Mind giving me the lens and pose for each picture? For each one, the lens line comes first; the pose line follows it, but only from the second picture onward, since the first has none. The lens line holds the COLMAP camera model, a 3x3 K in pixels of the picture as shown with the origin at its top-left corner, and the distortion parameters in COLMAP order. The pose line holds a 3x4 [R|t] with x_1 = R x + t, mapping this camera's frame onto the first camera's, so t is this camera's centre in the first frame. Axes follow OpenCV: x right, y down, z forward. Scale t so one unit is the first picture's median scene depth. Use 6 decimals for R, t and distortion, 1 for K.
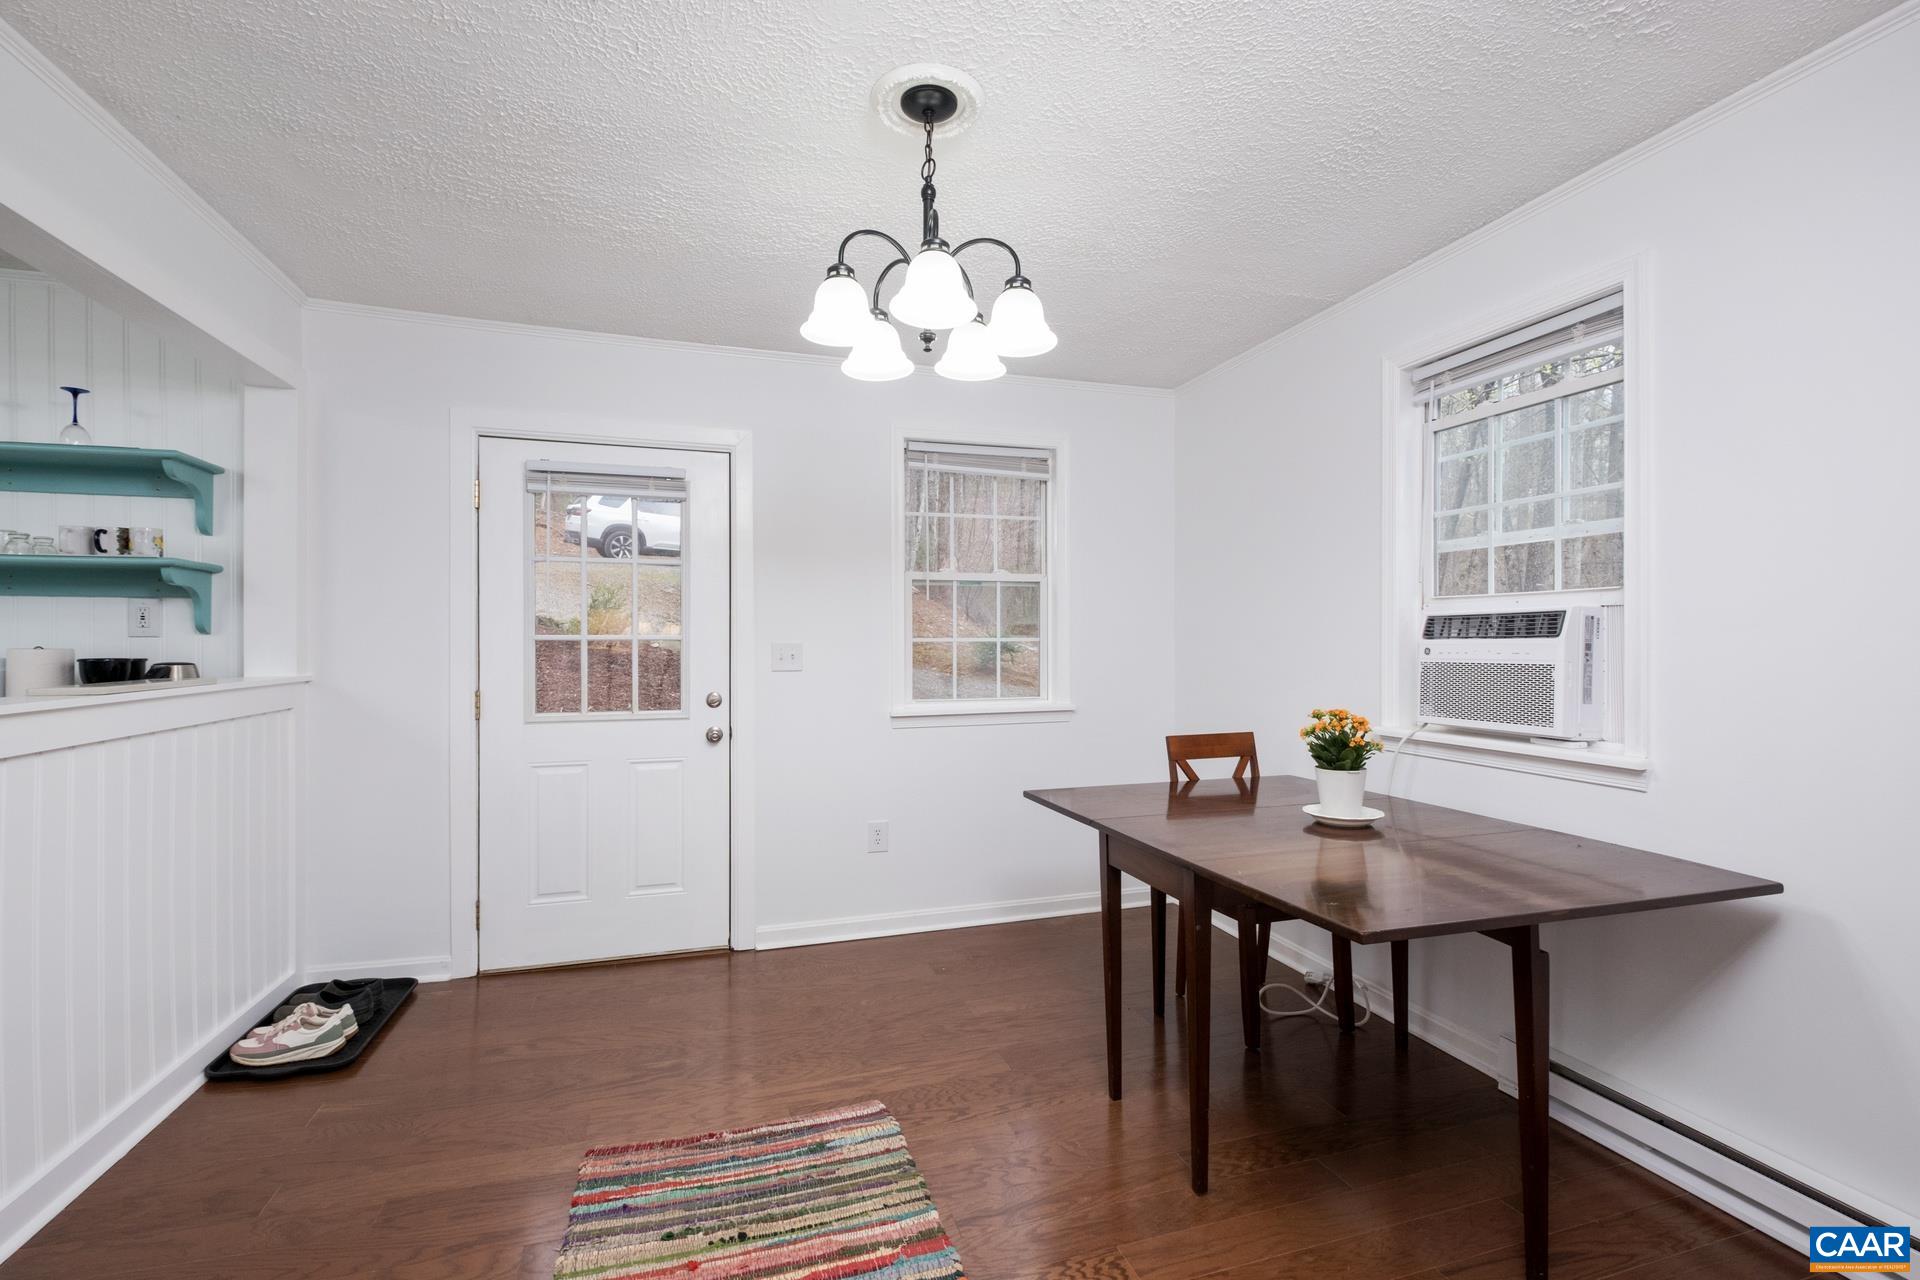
lens RADIAL K [[873.5, 0, 951.3], [0, 873.5, 642.7], [0, 0, 1]] dist [0.004097, -0.002071]
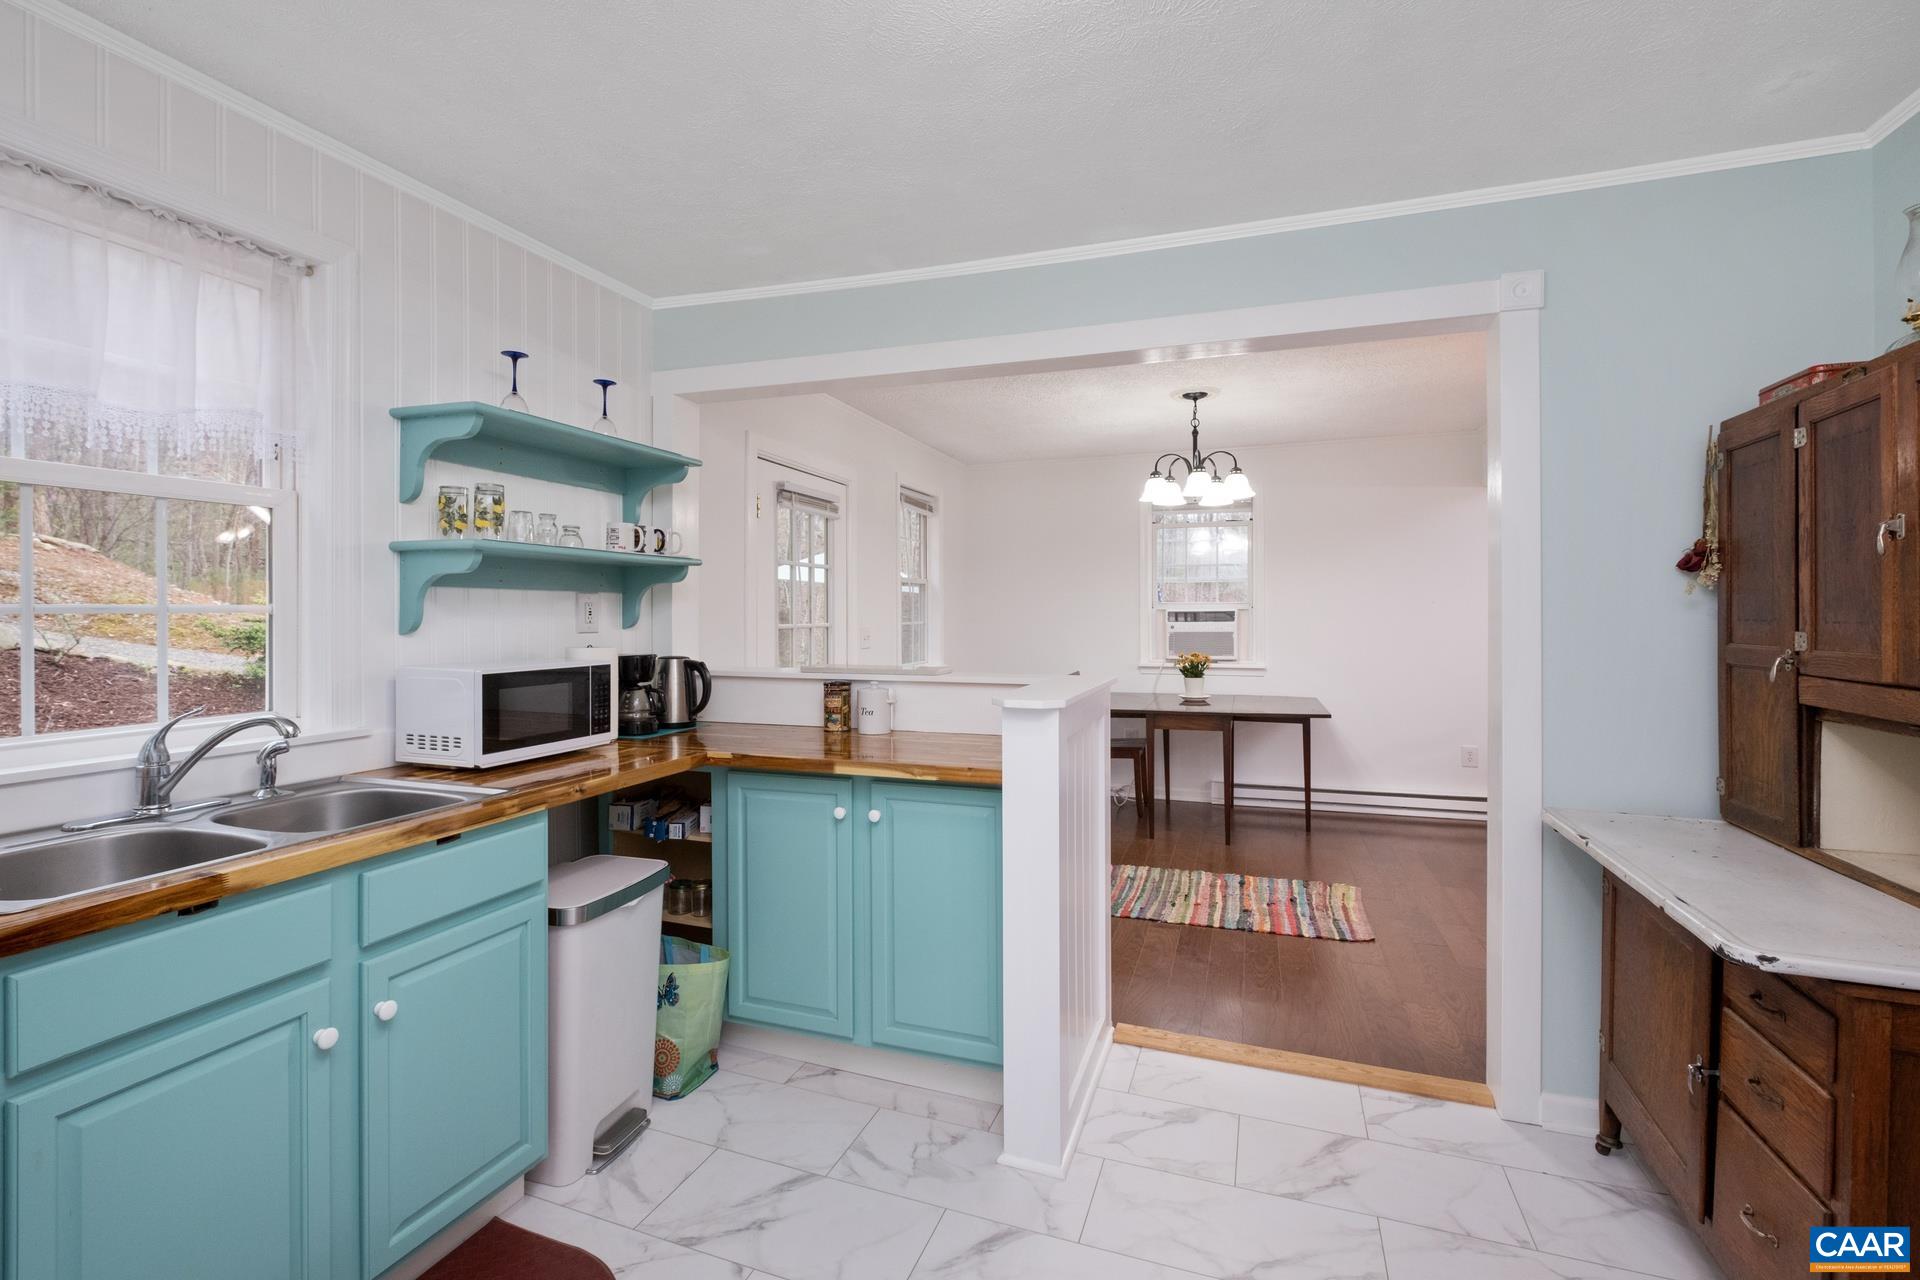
lens RADIAL K [[873.5, 0, 946.4], [0, 873.5, 628.3], [0, 0, 1]] dist [0.004097, -0.002071]
pose [[0.597105, -0.016643, 0.801991, -1.524029], [-0.000068, 0.999784, 0.020798, -0.032978], [-0.802163, -0.012473, 0.596974, 0.105835]]
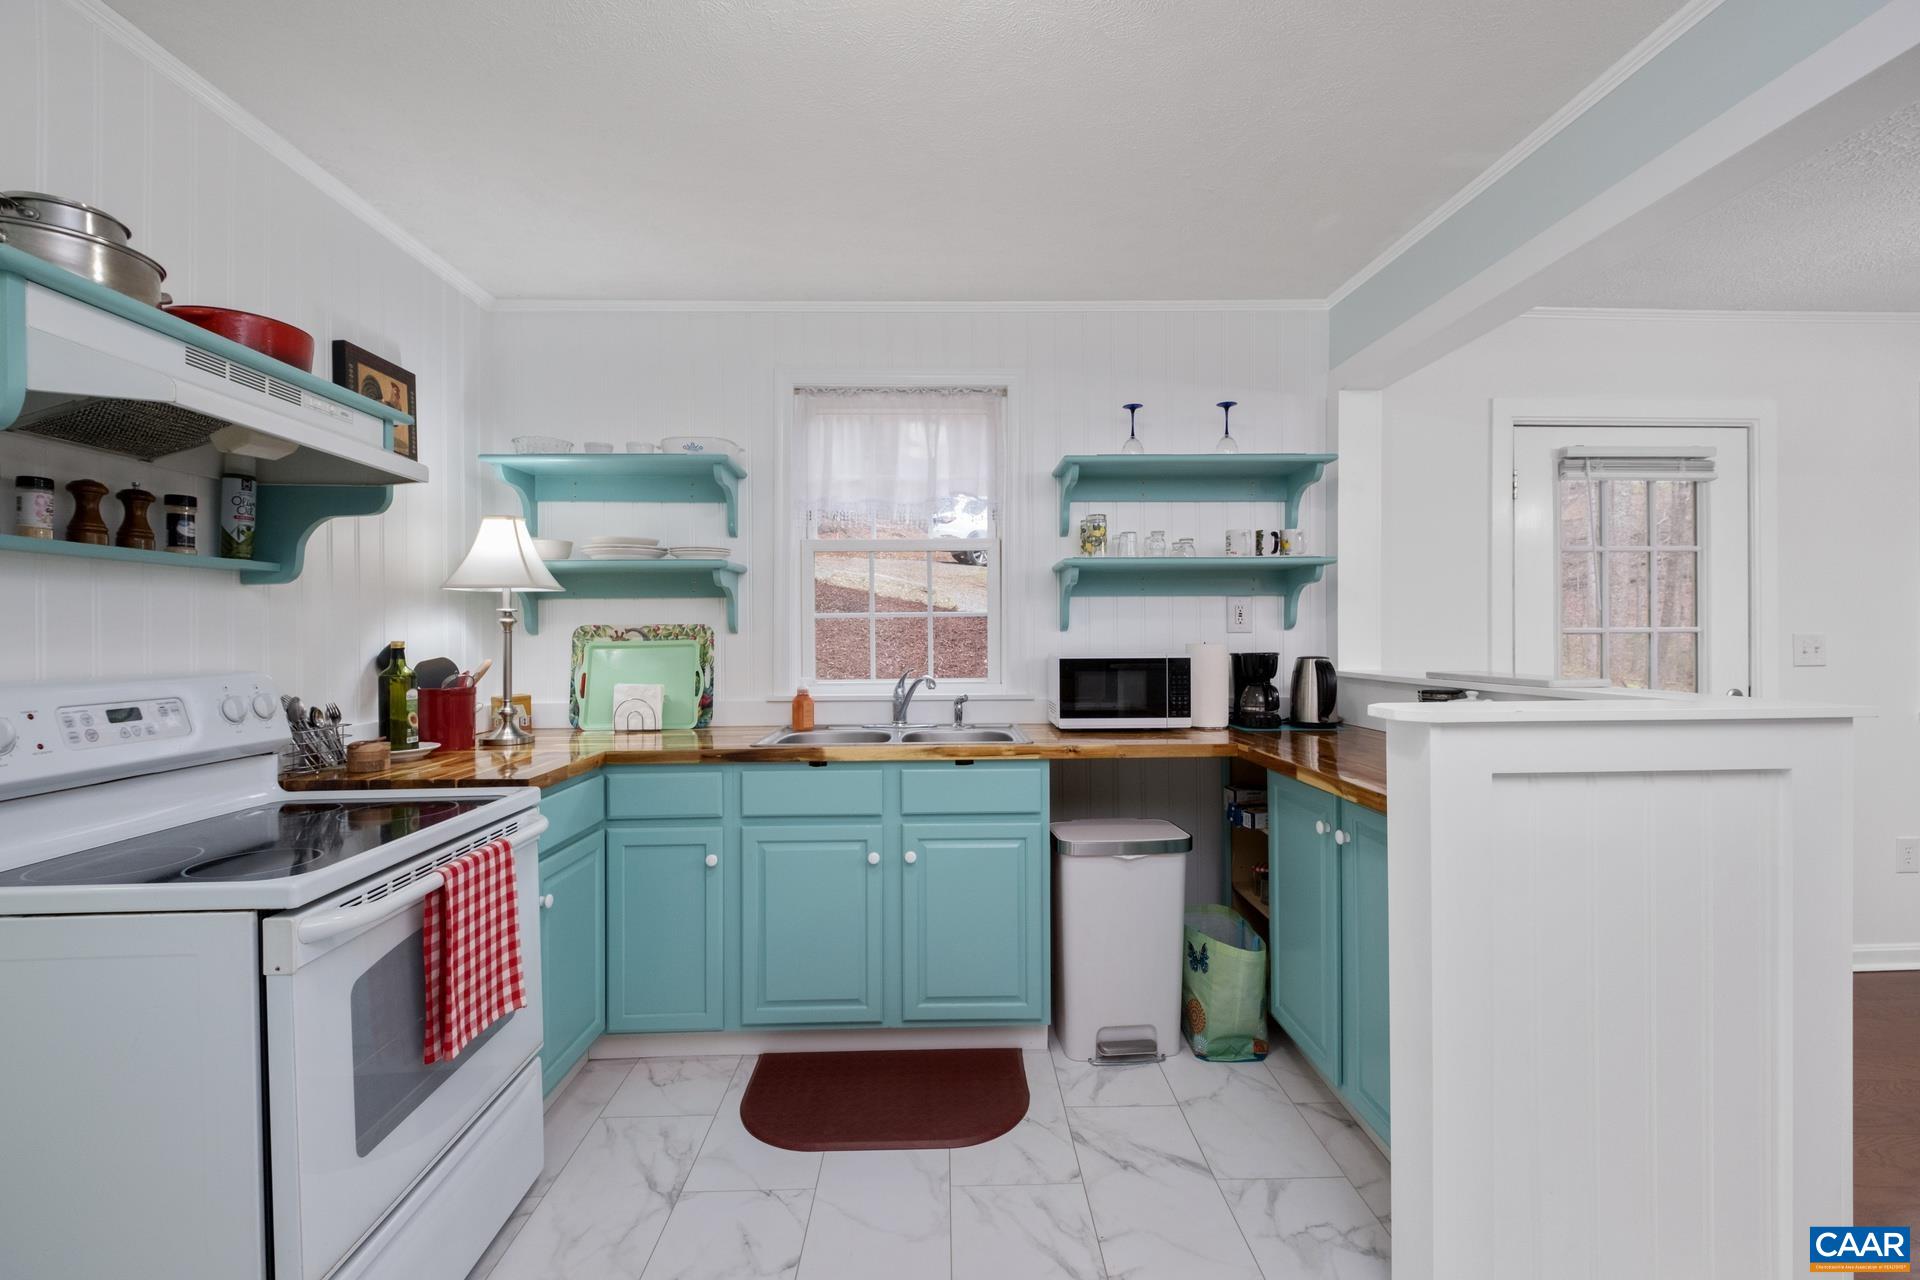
lens RADIAL K [[873.5, 0, 960.0], [0, 873.5, 626.9], [0, 0, 1]] dist [0.004097, -0.002071]
pose [[0.965295, -0.003070, -0.261145, -1.014187], [0.005777, 0.999937, 0.009600, -0.024917], [0.261099, -0.010776, 0.965252, -0.133459]]
